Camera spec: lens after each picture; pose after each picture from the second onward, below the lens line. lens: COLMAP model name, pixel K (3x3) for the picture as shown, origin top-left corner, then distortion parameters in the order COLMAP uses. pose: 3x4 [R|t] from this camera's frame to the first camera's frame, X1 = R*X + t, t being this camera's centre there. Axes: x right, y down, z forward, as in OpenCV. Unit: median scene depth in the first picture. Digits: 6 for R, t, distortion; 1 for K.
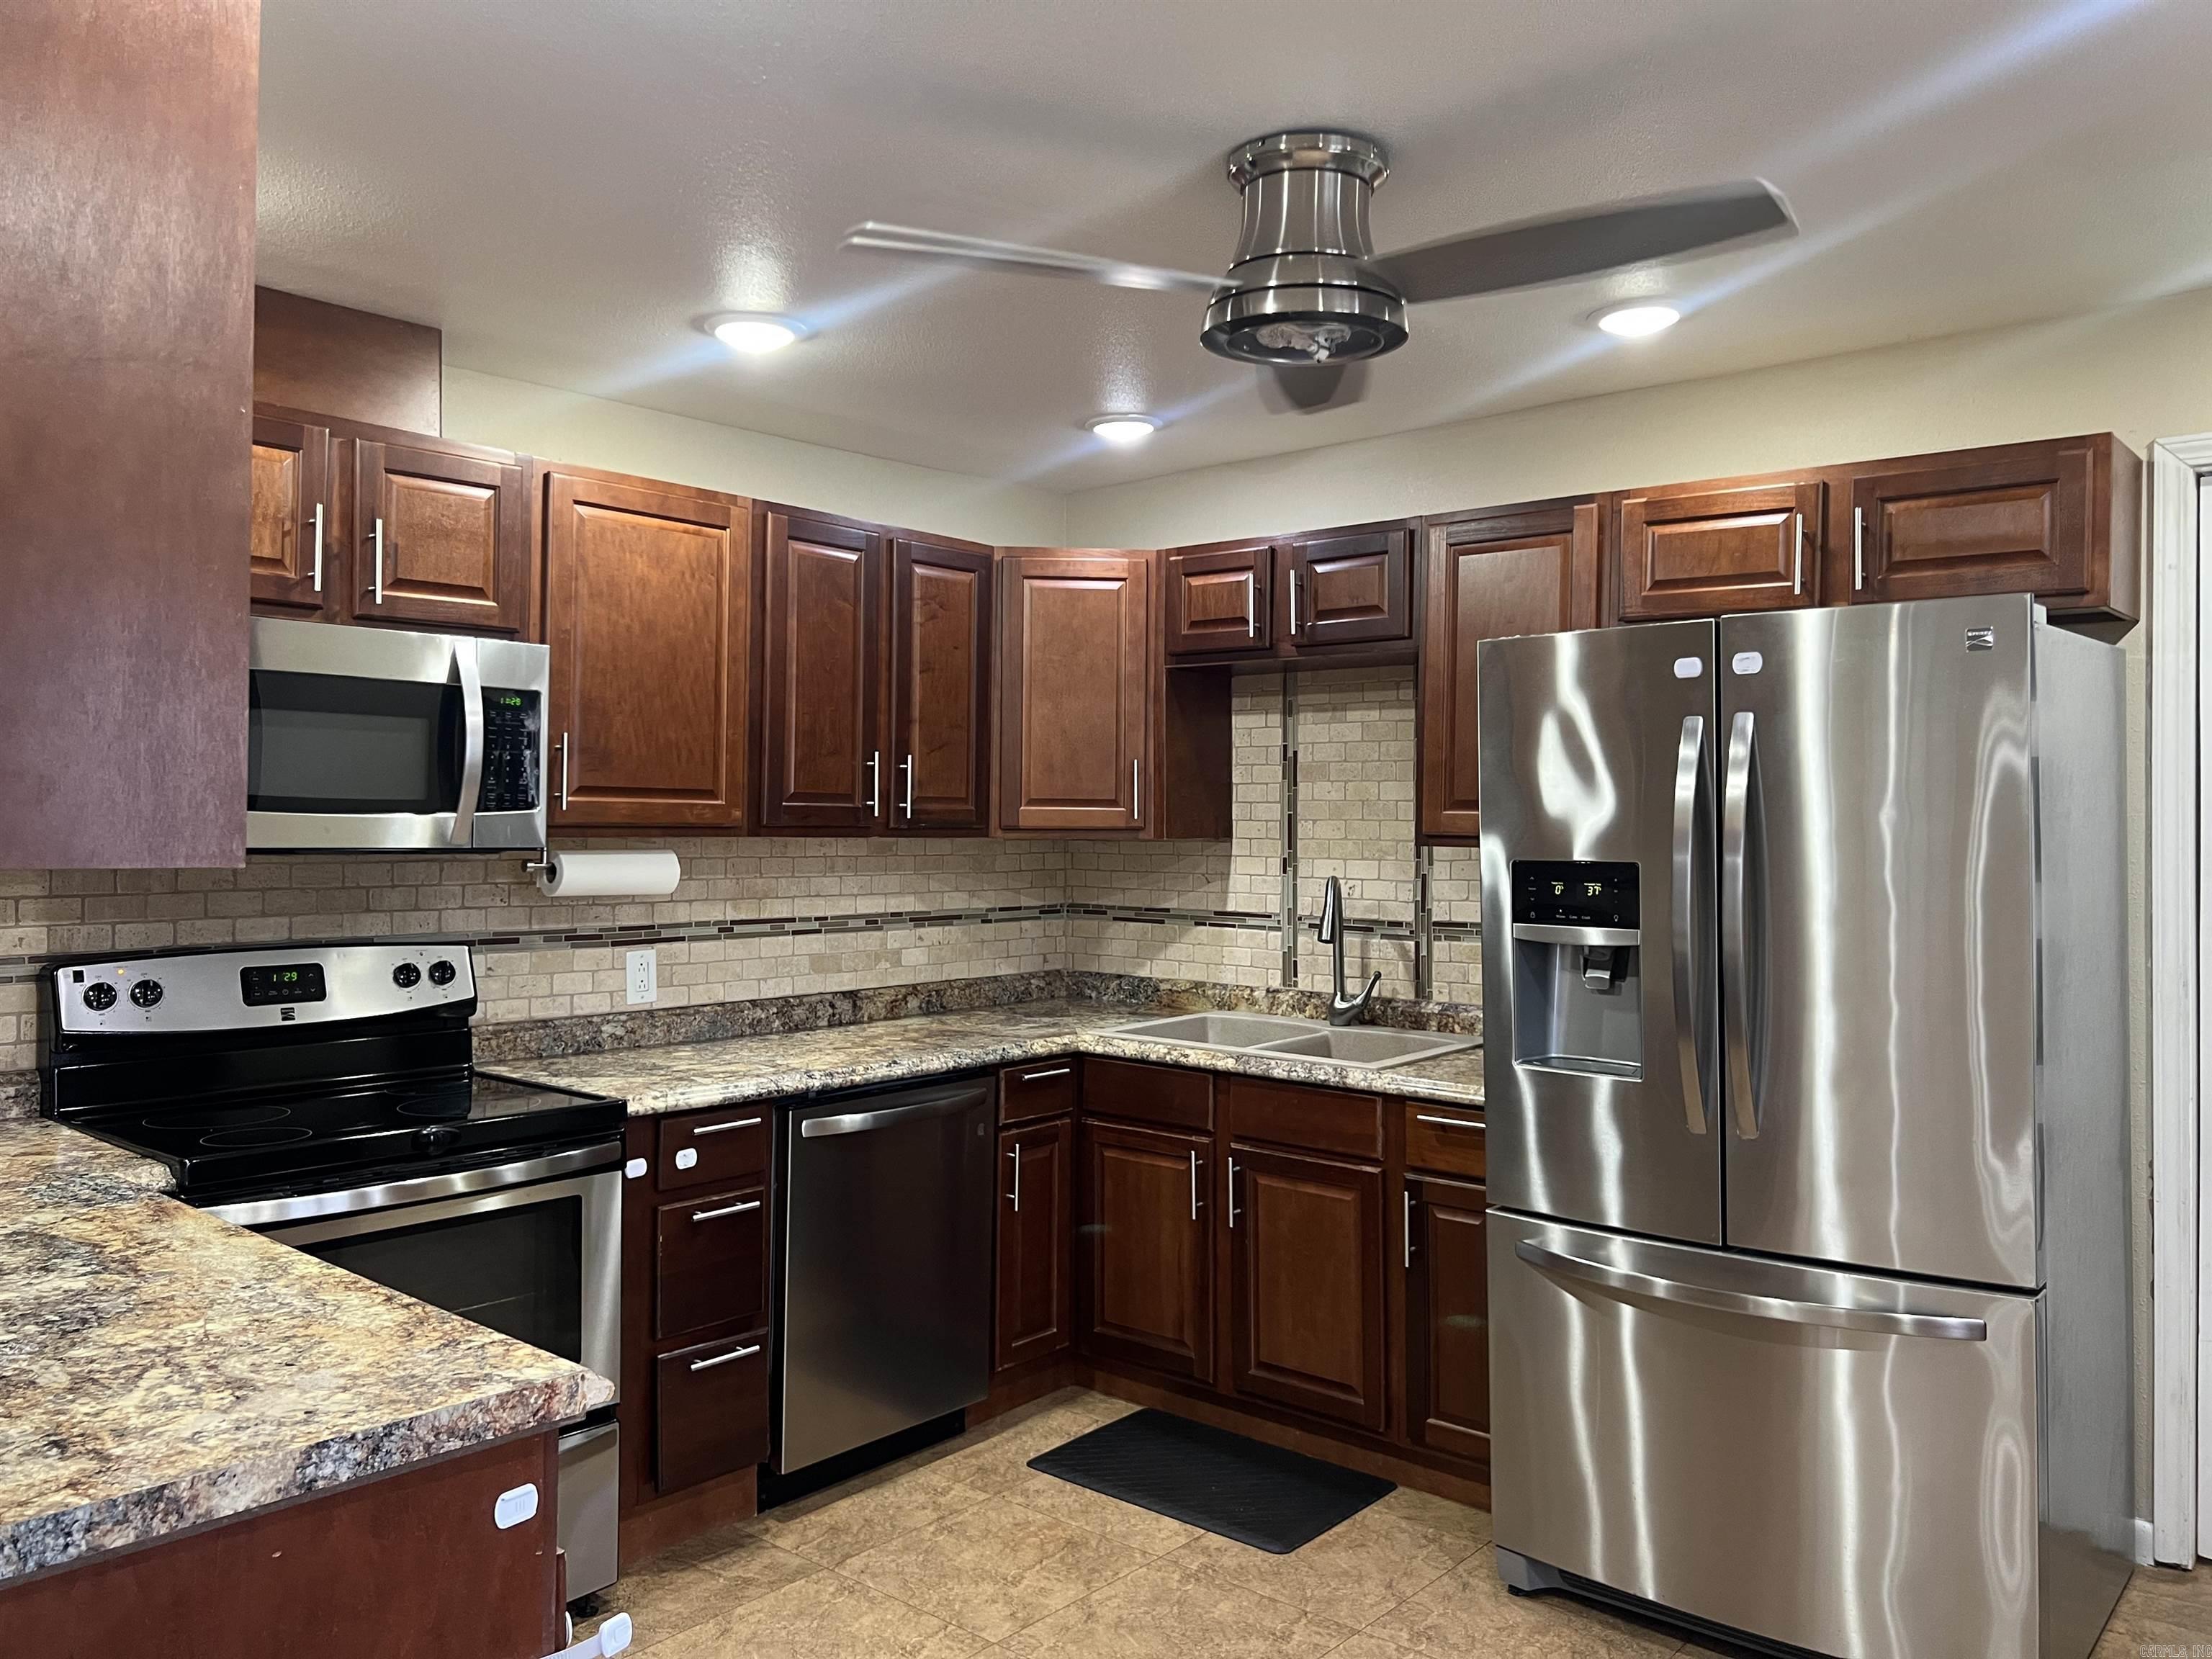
lens RADIAL K [[1700.8, 0, 1094.5], [0, 1700.8, 809.8], [0, 0, 1]] dist [0.068286, -0.065872]
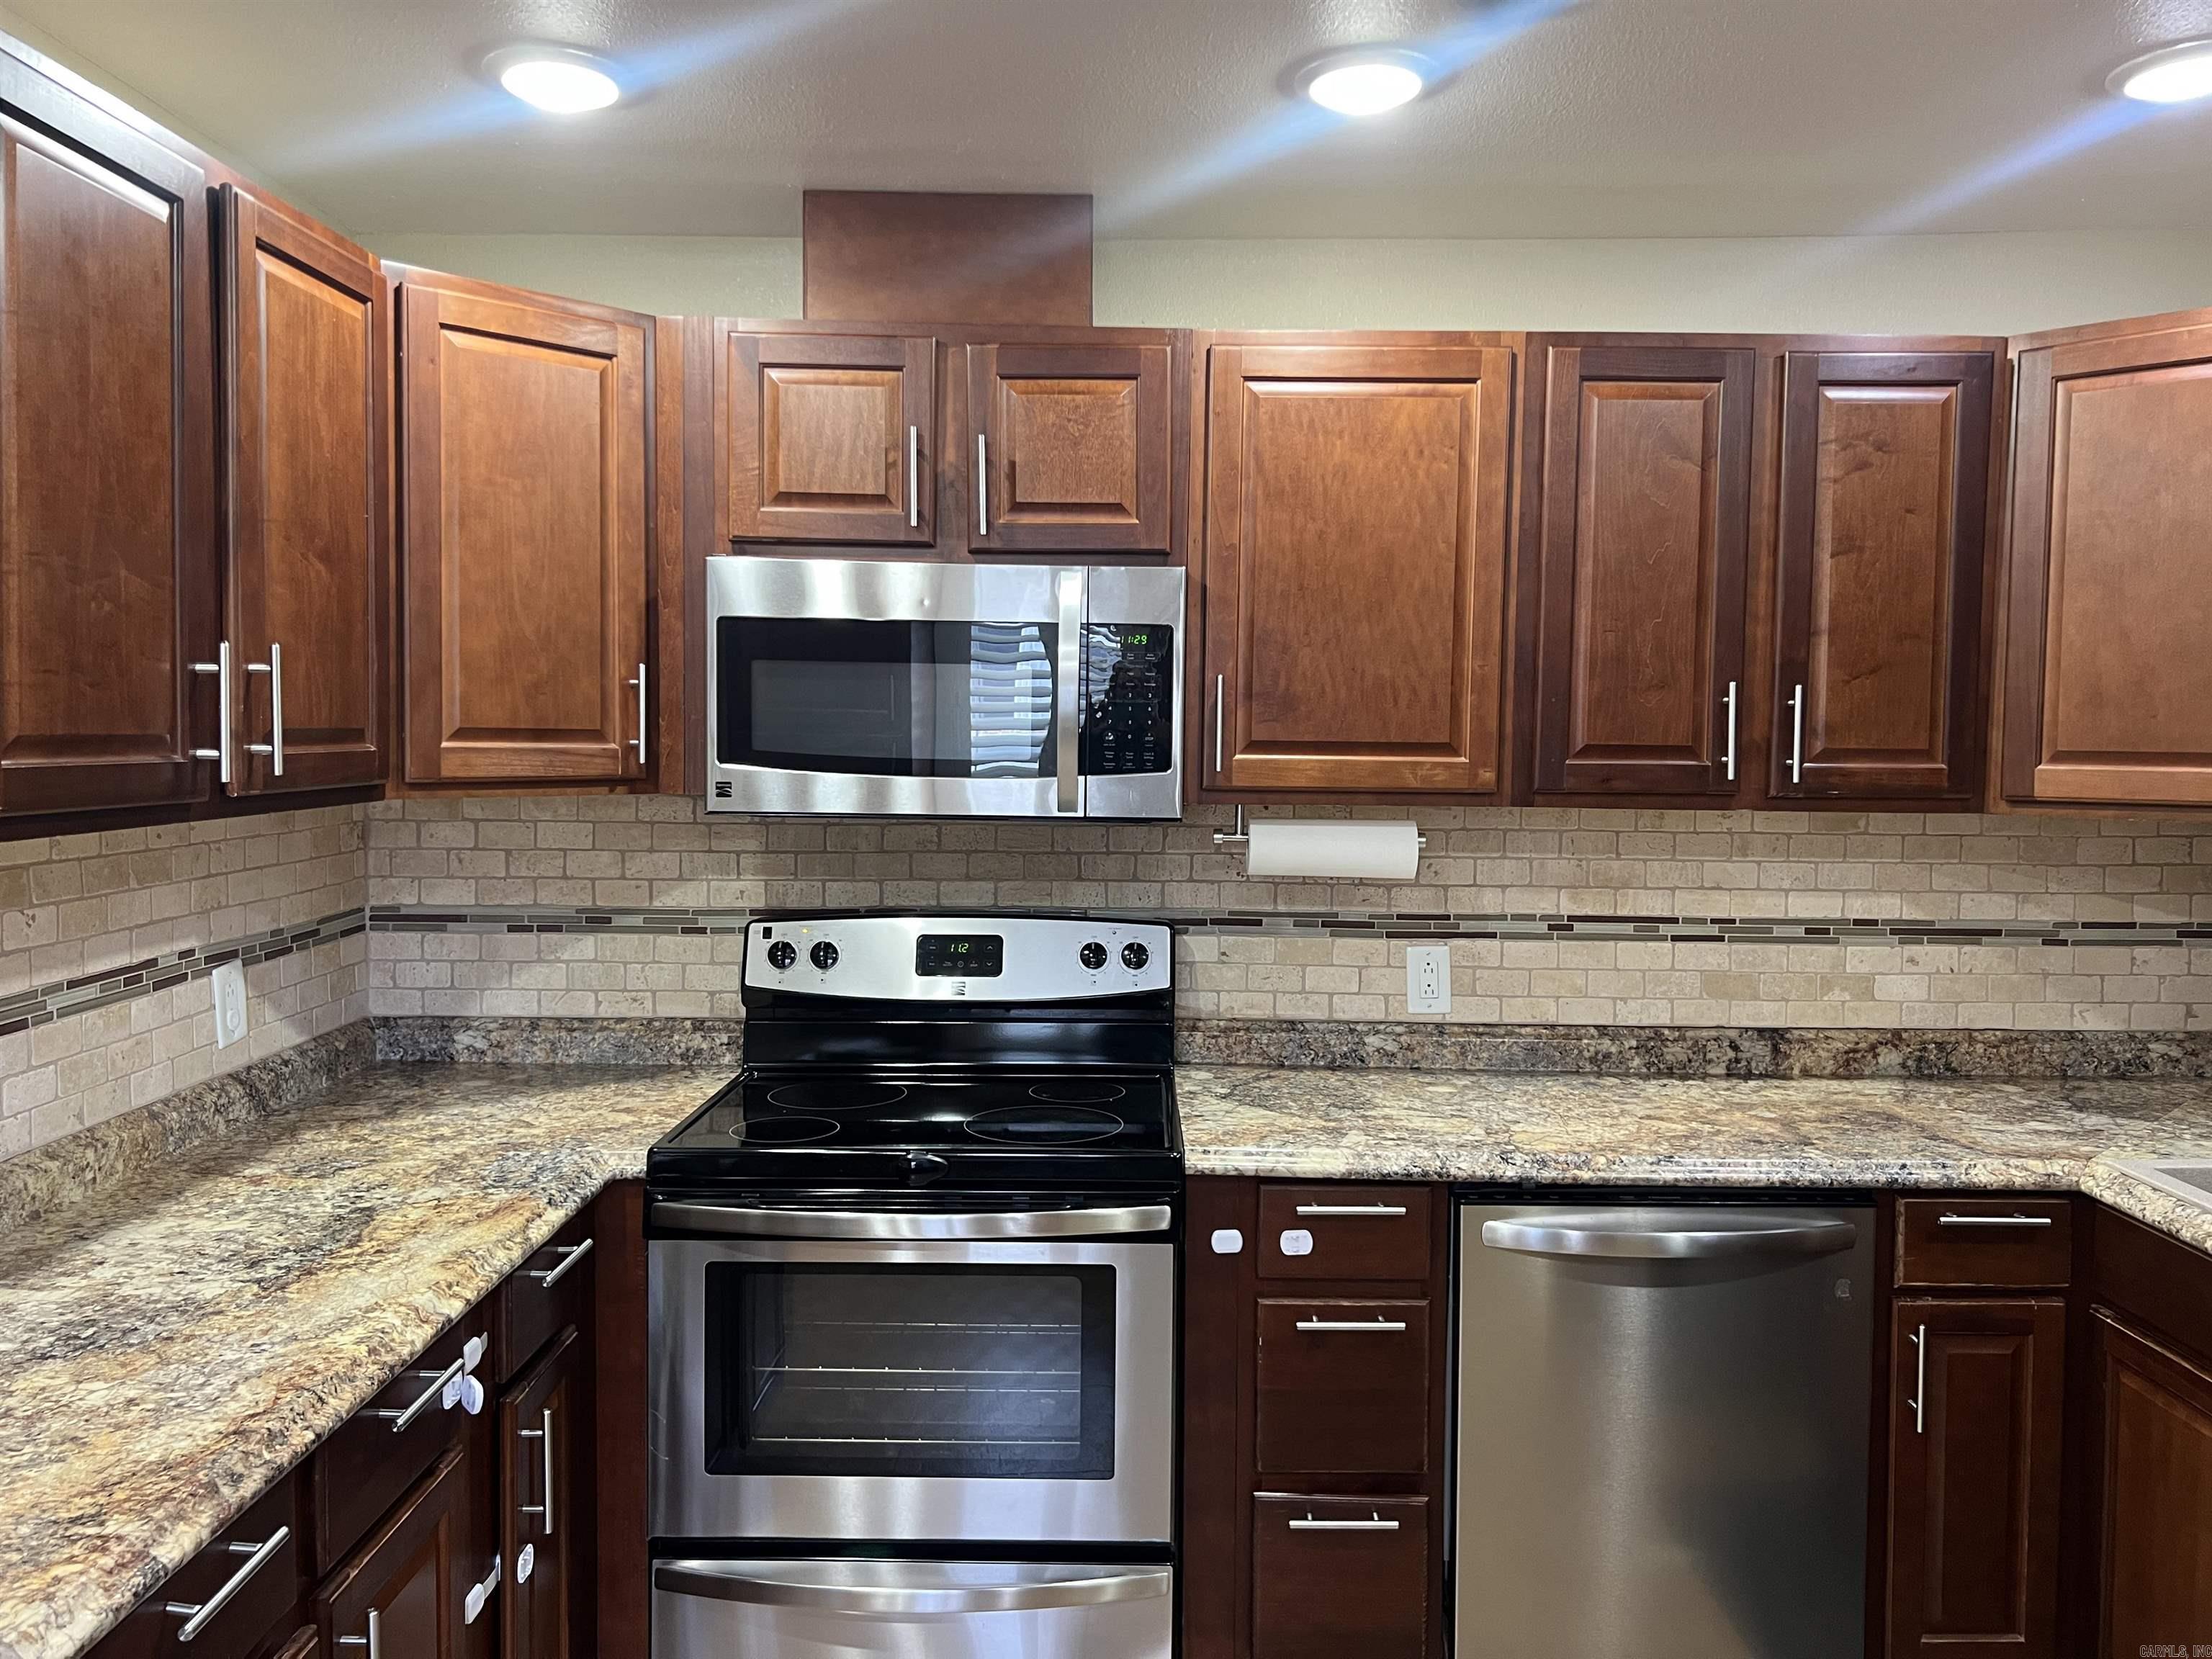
lens RADIAL K [[1700.8, 0, 1074.8], [0, 1700.8, 801.1], [0, 0, 1]] dist [0.068286, -0.065872]
pose [[0.650117, 0.032490, -0.759139, 0.229117], [0.003212, 0.998959, 0.045505, -0.020618], [0.759827, -0.032022, 0.649336, 0.393609]]
